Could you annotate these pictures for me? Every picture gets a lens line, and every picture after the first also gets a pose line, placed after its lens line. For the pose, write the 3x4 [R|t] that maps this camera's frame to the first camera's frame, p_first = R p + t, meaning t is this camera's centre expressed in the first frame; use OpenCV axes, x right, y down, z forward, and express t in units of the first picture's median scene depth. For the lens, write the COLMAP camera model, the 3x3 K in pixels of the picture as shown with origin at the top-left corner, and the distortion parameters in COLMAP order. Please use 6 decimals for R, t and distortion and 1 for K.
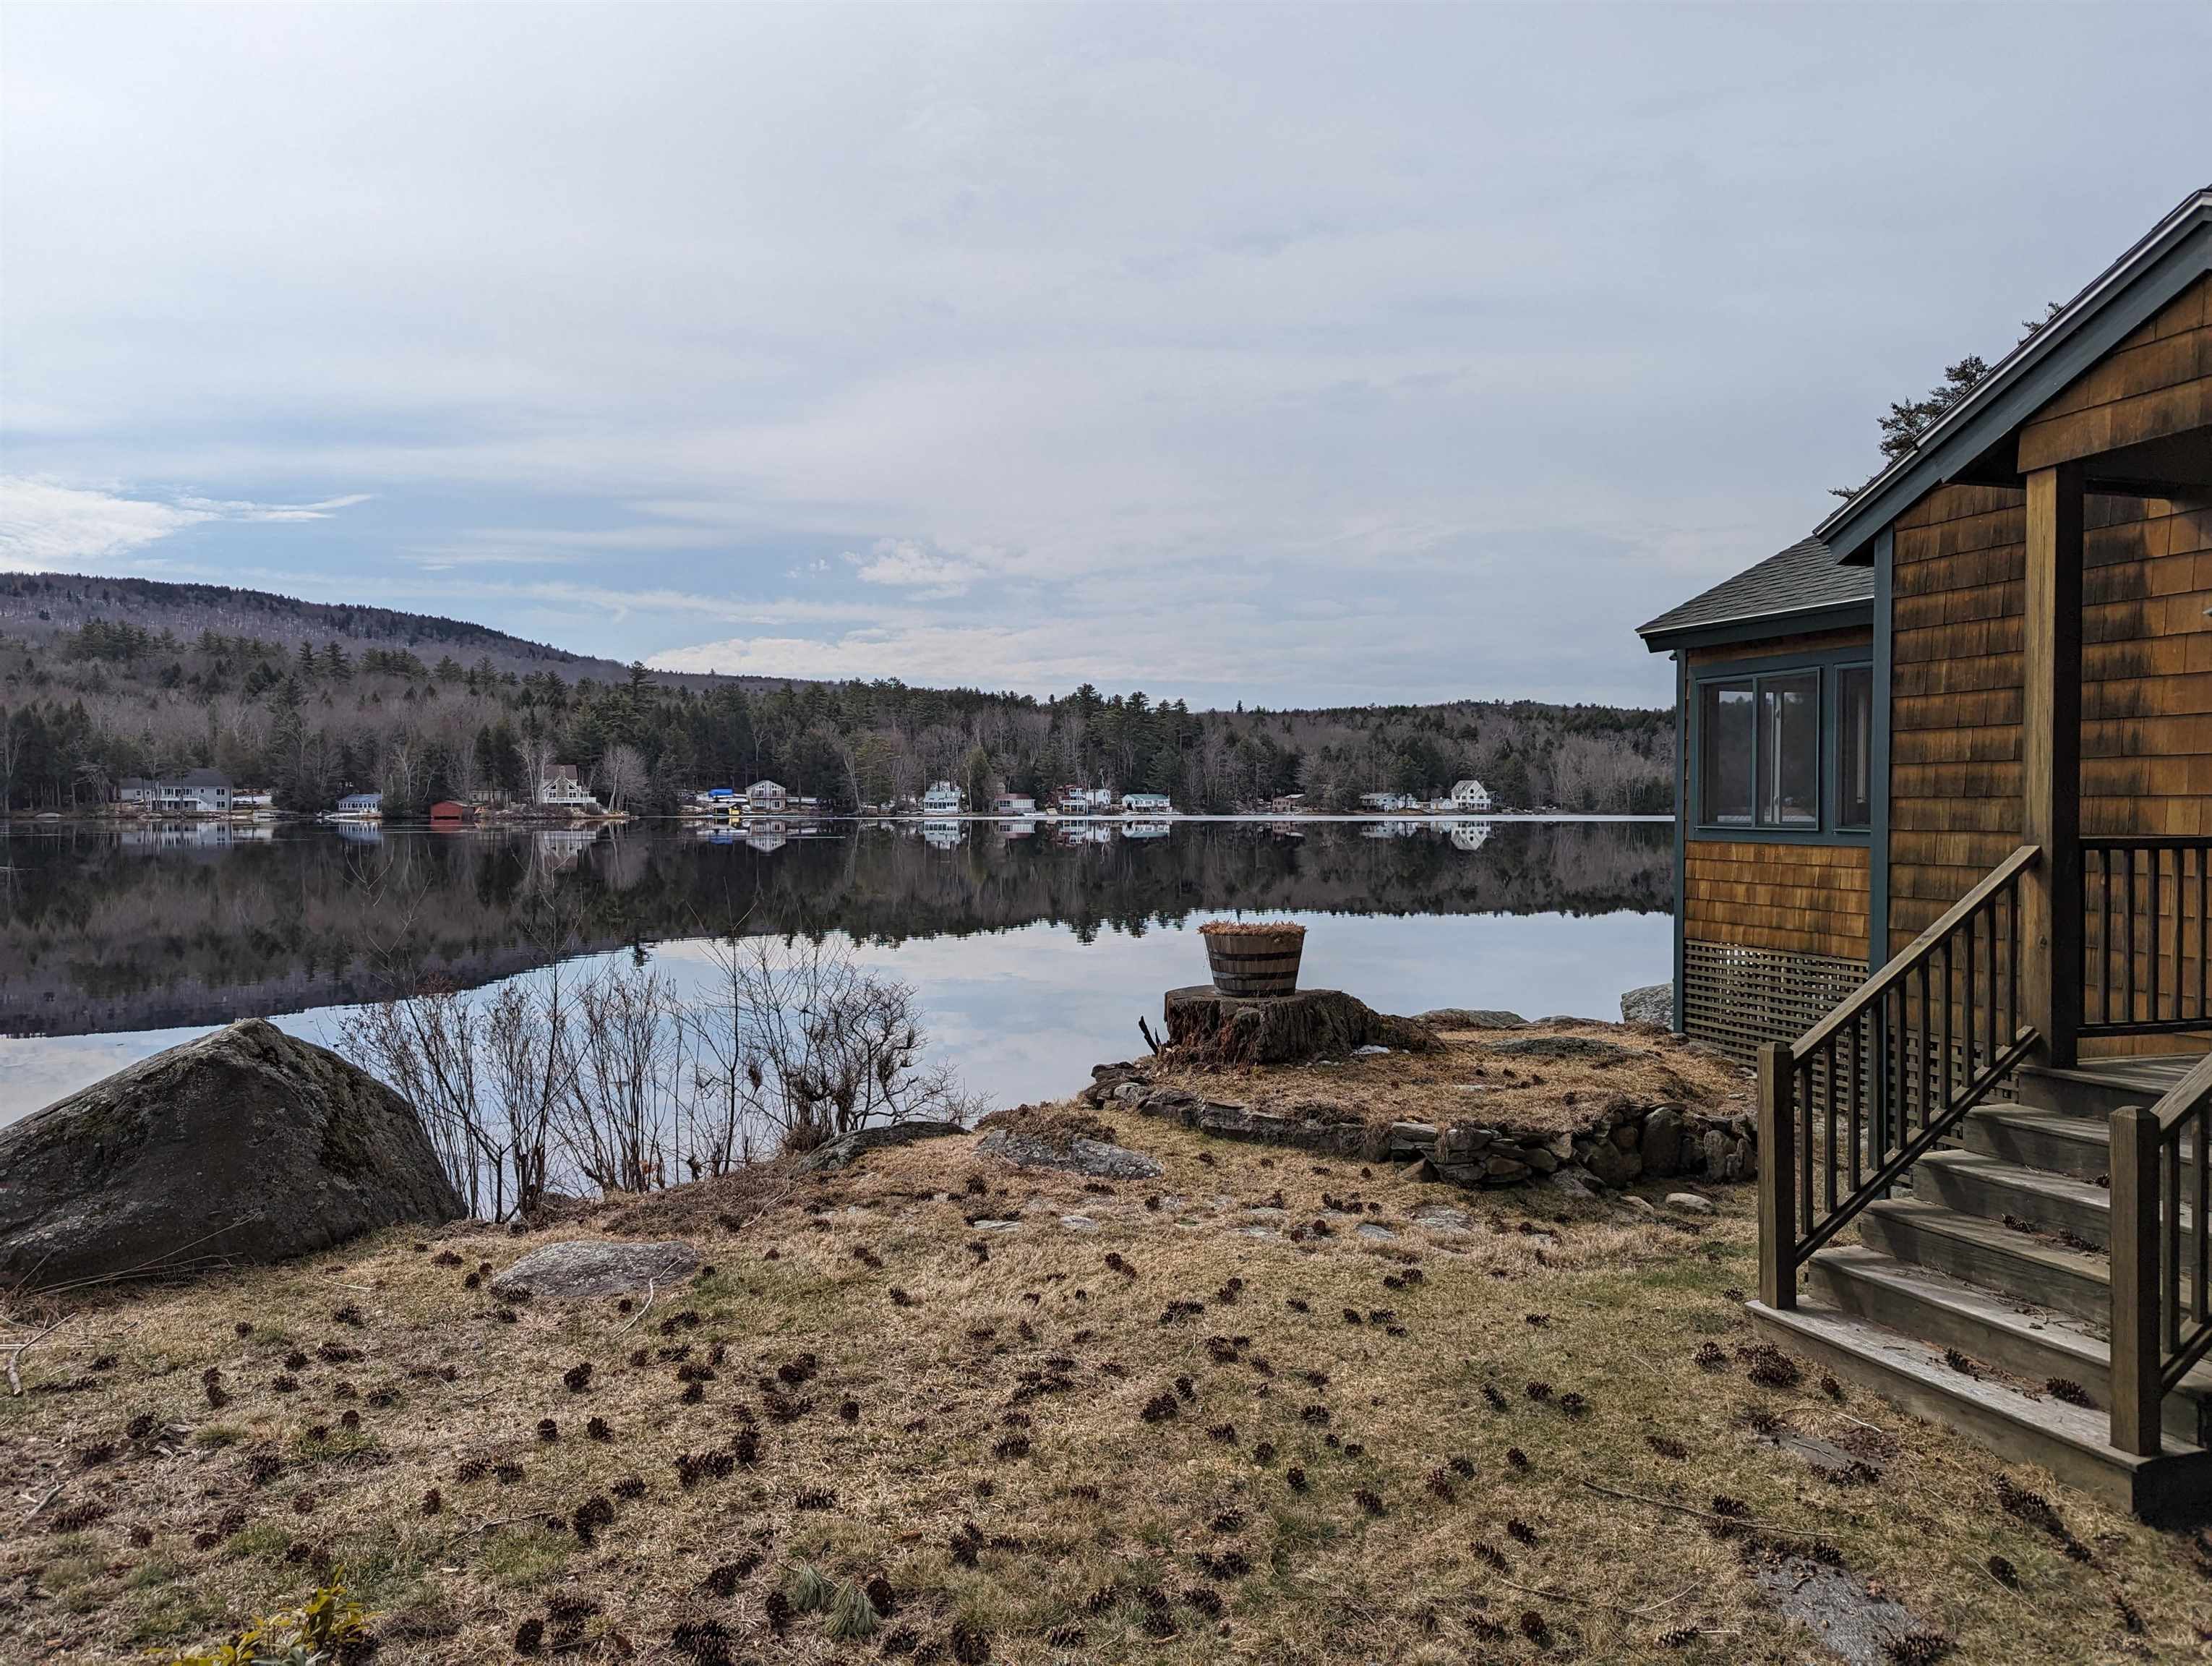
lens RADIAL K [[1541.3, 0, 1089.4], [0, 1541.3, 831.1], [0, 0, 1]] dist [0.080184, -0.065469]
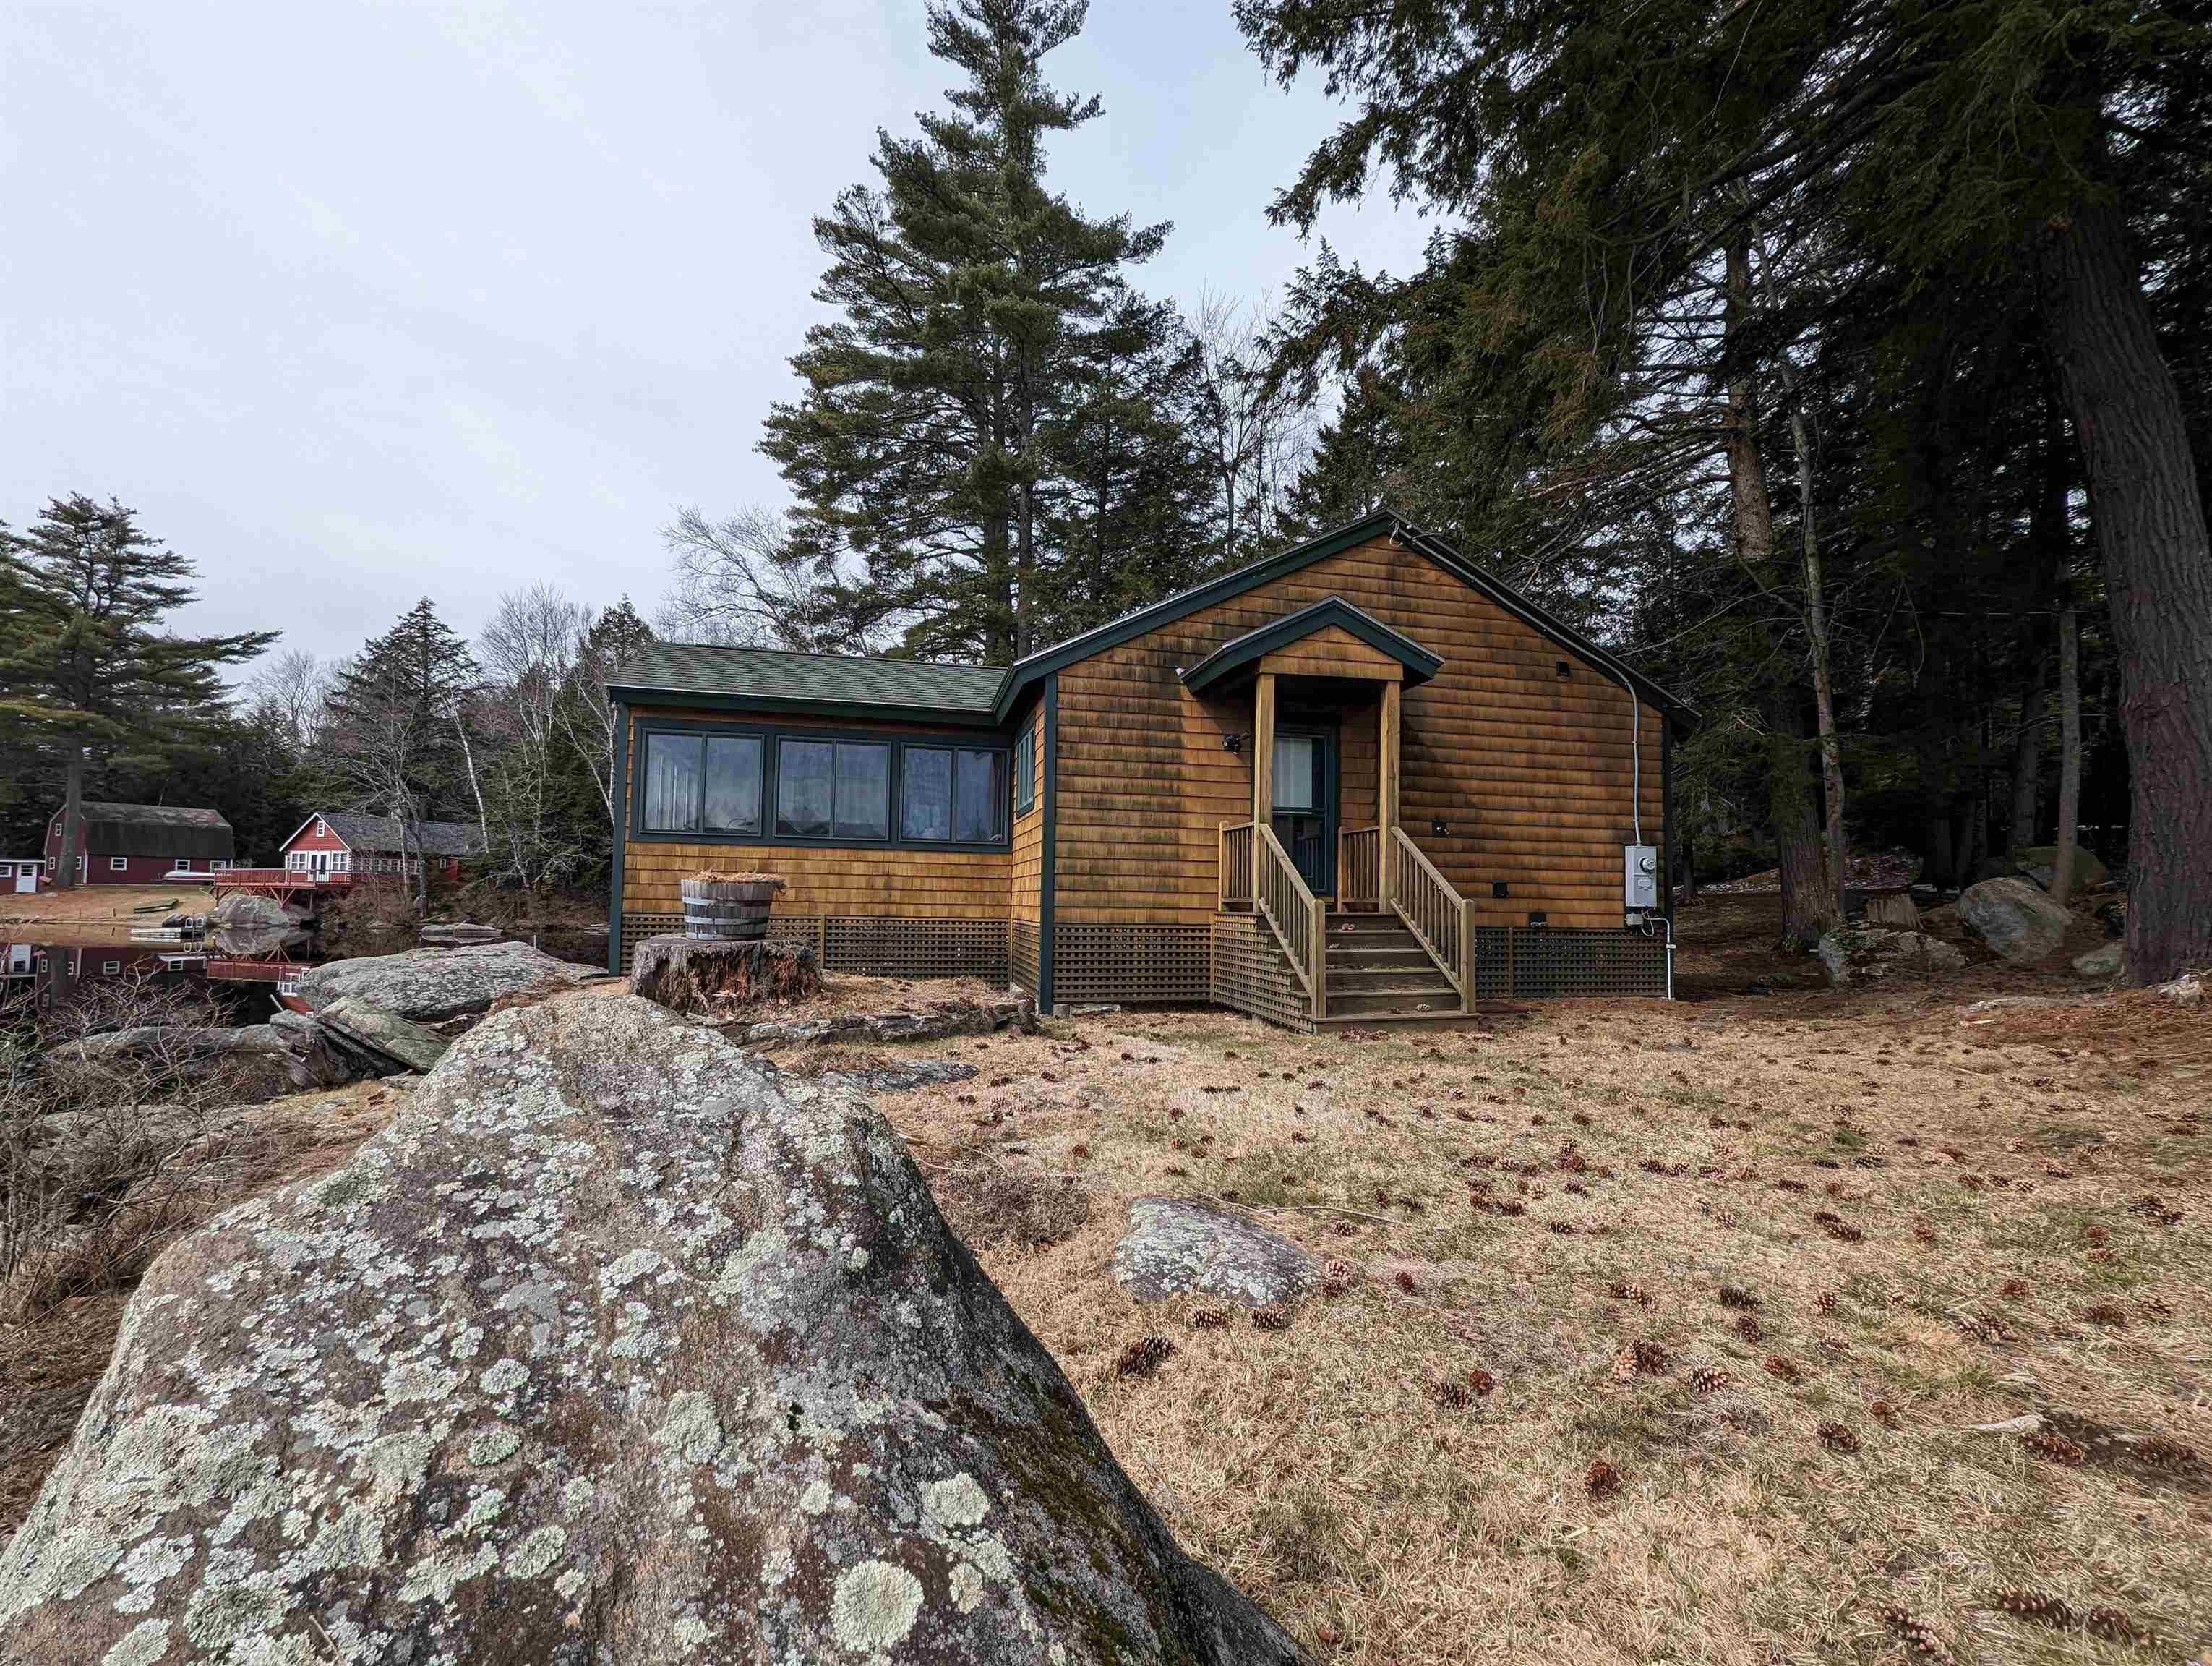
lens RADIAL K [[913.1, 0, 1113.3], [0, 913.1, 851.0], [0, 0, 1]] dist [-0.007291, 0.000378]
pose [[0.076875, 0.051891, 0.995690, -0.763331], [0.003364, 0.998626, -0.052303, 0.114443], [-0.997035, 0.007370, 0.076595, 1.036925]]
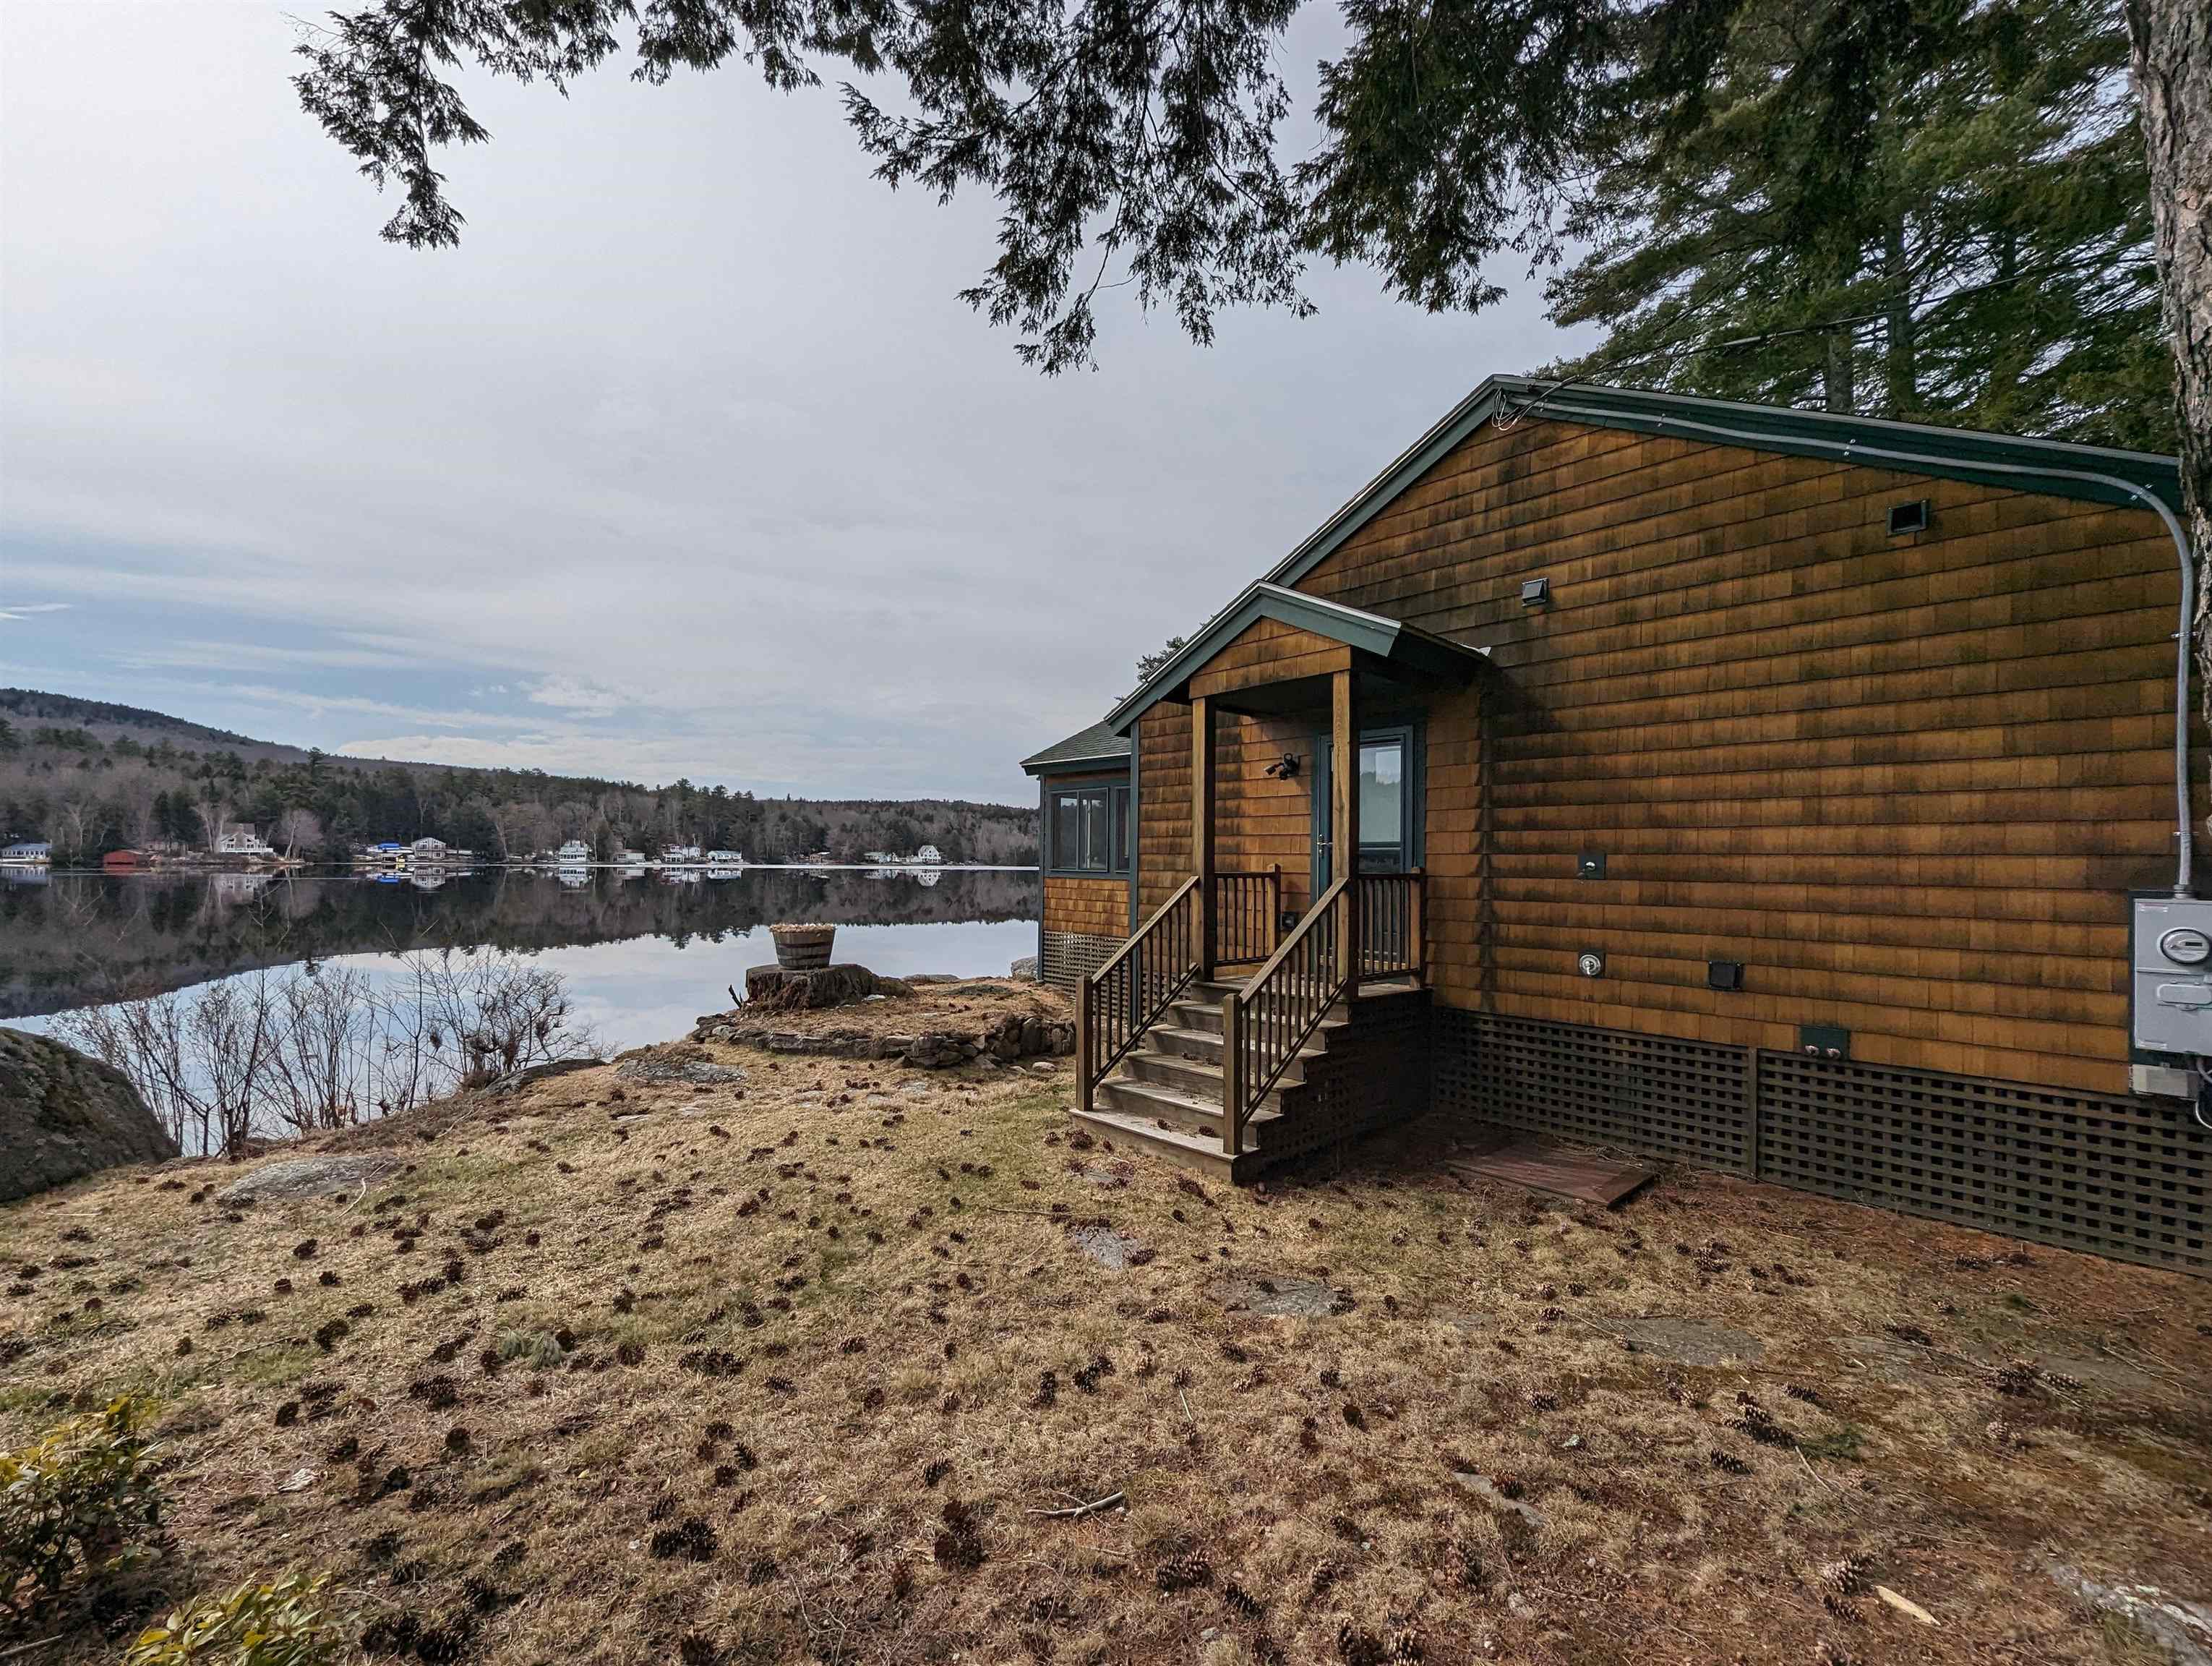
lens RADIAL K [[913.1, 0, 1113.3], [0, 913.1, 851.0], [0, 0, 1]] dist [-0.007291, 0.000378]
pose [[0.904551, 0.012987, 0.426168, -0.015794], [-0.001632, 0.999634, -0.026998, 0.007875], [-0.426363, 0.023726, 0.904241, -0.046396]]
